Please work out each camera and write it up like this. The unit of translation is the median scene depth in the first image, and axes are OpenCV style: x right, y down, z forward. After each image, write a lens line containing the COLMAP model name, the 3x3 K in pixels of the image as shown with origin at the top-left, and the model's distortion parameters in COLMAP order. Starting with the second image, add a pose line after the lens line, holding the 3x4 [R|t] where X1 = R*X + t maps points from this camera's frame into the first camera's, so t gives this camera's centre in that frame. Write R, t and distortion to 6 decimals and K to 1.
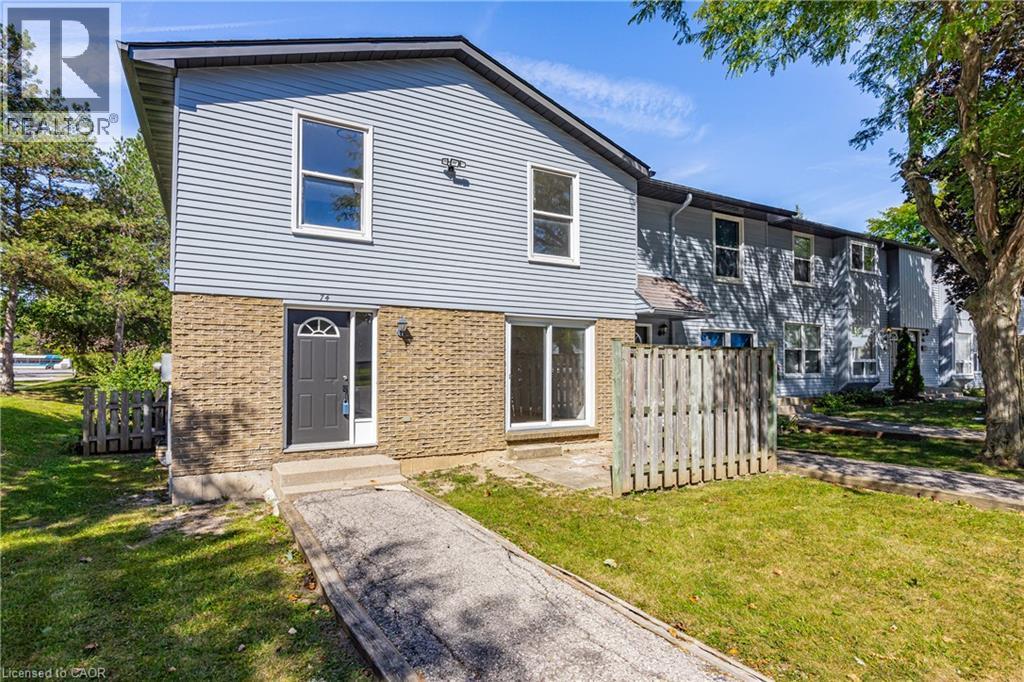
lens RADIAL K [[497.5, 0, 509.9], [0, 497.5, 346.9], [0, 0, 1]] dist [-0.001174, -0.000179]
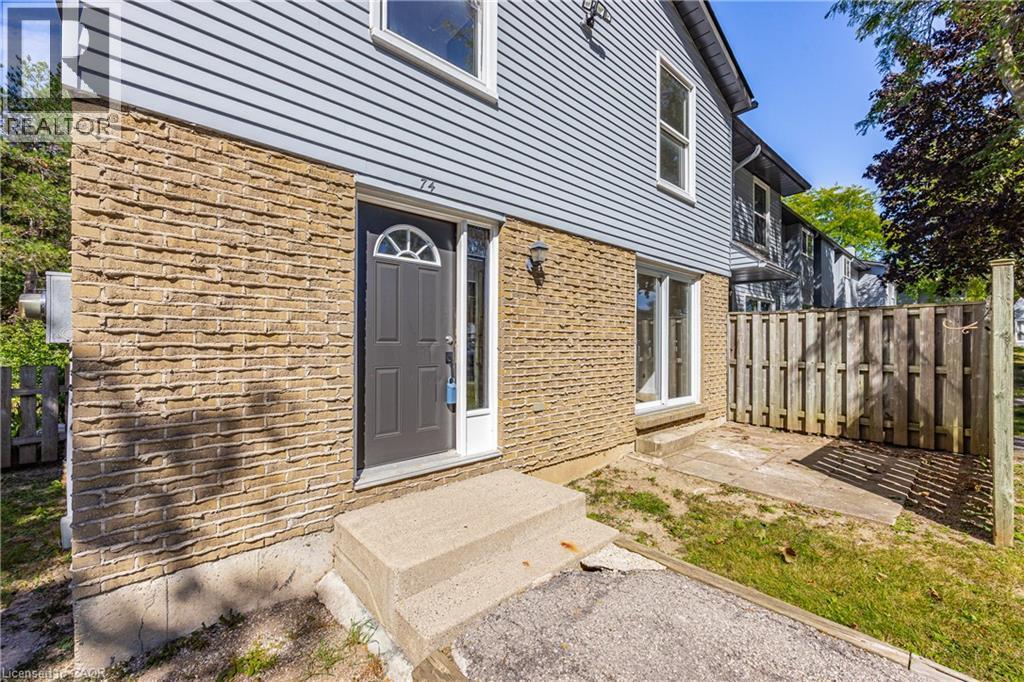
lens RADIAL K [[403.2, 0, 510.8], [0, 403.2, 332.7], [0, 0, 1]] dist [0.005766, 0.000058]
pose [[0.983206, 0.002554, 0.182482, -0.347366], [-0.004827, 0.999916, 0.012013, 0.049132], [-0.182436, -0.012692, 0.983136, 0.538779]]
